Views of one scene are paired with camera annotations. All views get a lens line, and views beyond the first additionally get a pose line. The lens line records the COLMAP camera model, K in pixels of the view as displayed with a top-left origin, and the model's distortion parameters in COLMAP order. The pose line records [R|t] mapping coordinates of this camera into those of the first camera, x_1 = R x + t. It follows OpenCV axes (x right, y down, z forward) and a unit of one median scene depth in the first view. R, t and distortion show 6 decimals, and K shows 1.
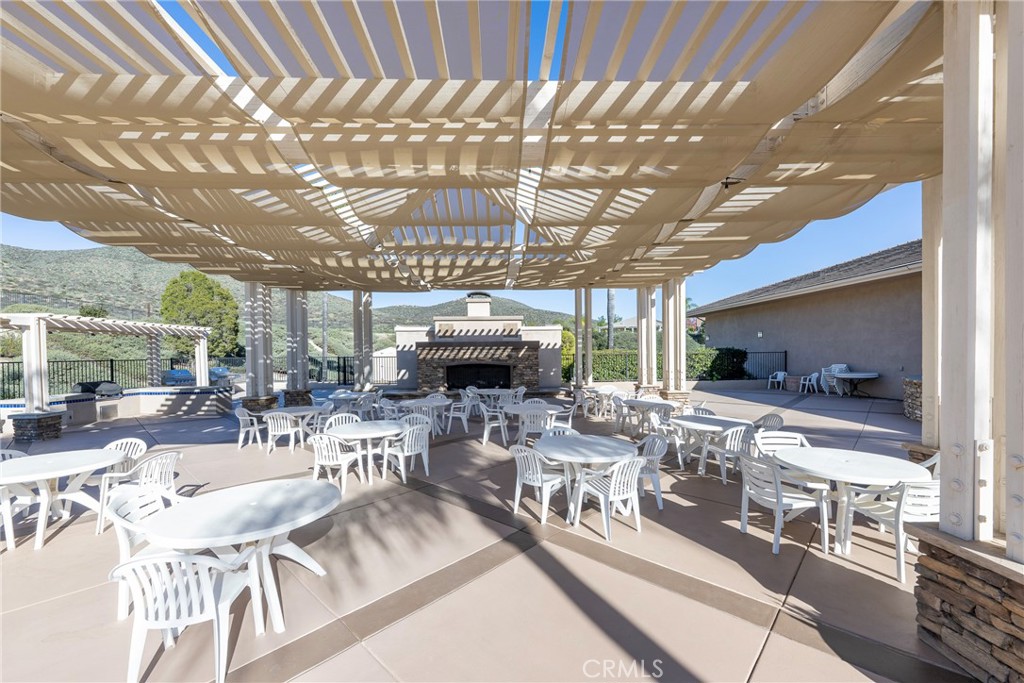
lens RADIAL K [[414.4, 0, 510.0], [0, 414.4, 361.1], [0, 0, 1]] dist [-0.003377, -0.000697]
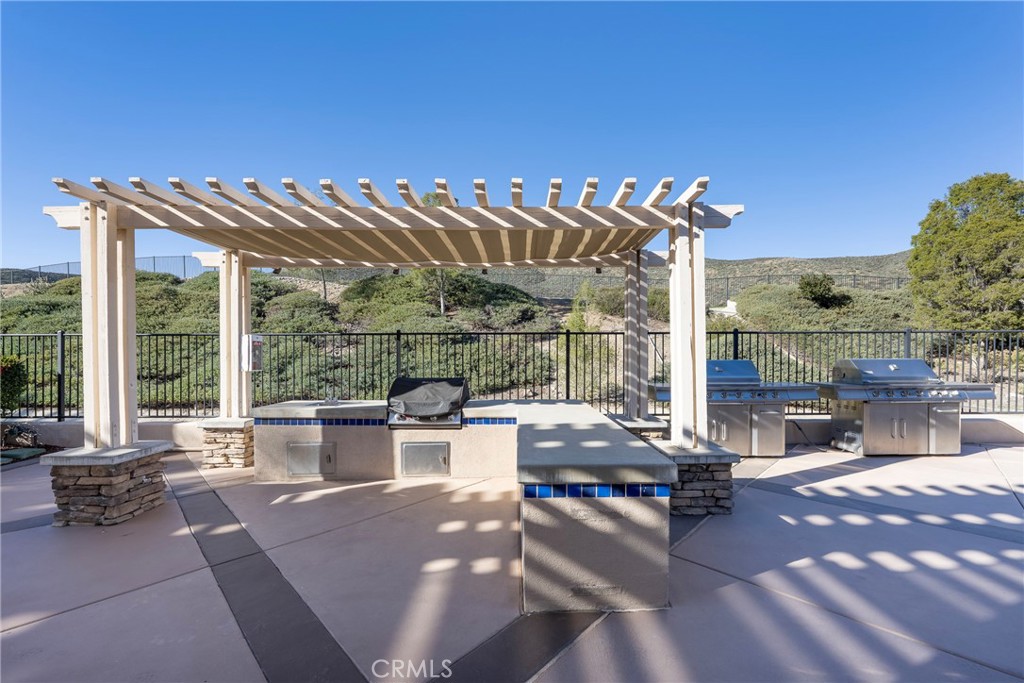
lens RADIAL K [[408.8, 0, 514.8], [0, 408.8, 353.3], [0, 0, 1]] dist [0.000192, -0.000193]
pose [[-0.031491, 0.006717, -0.999481, -0.488843], [-0.014147, 0.999874, 0.007165, 0.016805], [0.999404, 0.014365, -0.031392, 0.895242]]
